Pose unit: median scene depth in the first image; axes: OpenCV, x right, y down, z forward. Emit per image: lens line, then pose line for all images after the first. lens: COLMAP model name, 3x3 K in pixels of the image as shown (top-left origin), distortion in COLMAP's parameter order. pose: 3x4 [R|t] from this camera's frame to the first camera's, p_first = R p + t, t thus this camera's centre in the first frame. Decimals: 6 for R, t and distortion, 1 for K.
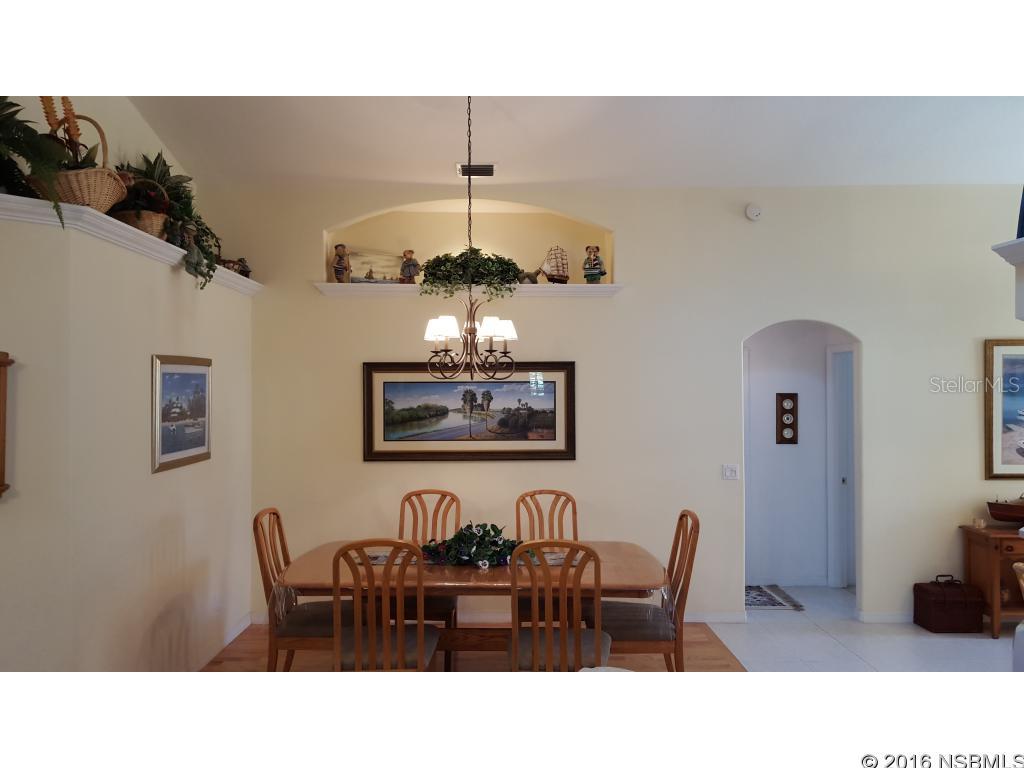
lens RADIAL K [[746.3, 0, 512.2], [0, 746.3, 389.5], [0, 0, 1]] dist [0.082089, -0.101321]
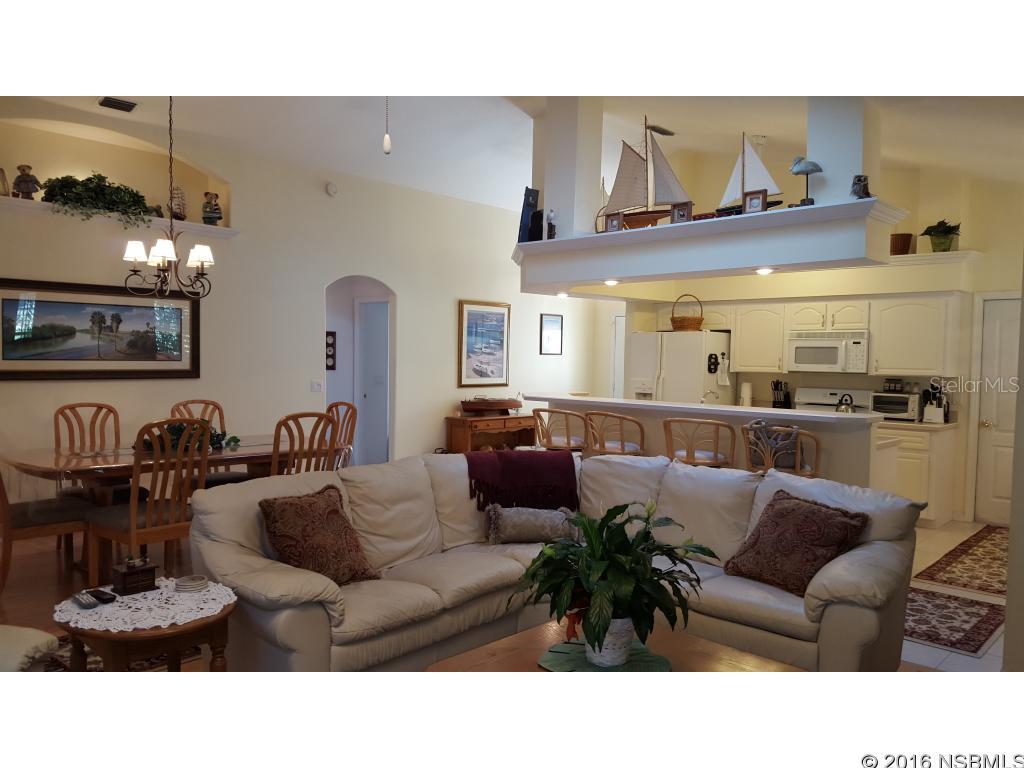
lens RADIAL K [[746.3, 0, 500.8], [0, 746.3, 416.8], [0, 0, 1]] dist [0.082089, -0.101321]
pose [[0.696554, -0.043029, 0.716213, -0.432512], [-0.015676, 0.997049, 0.075147, 0.058713], [-0.717333, -0.063571, 0.693824, -0.155313]]
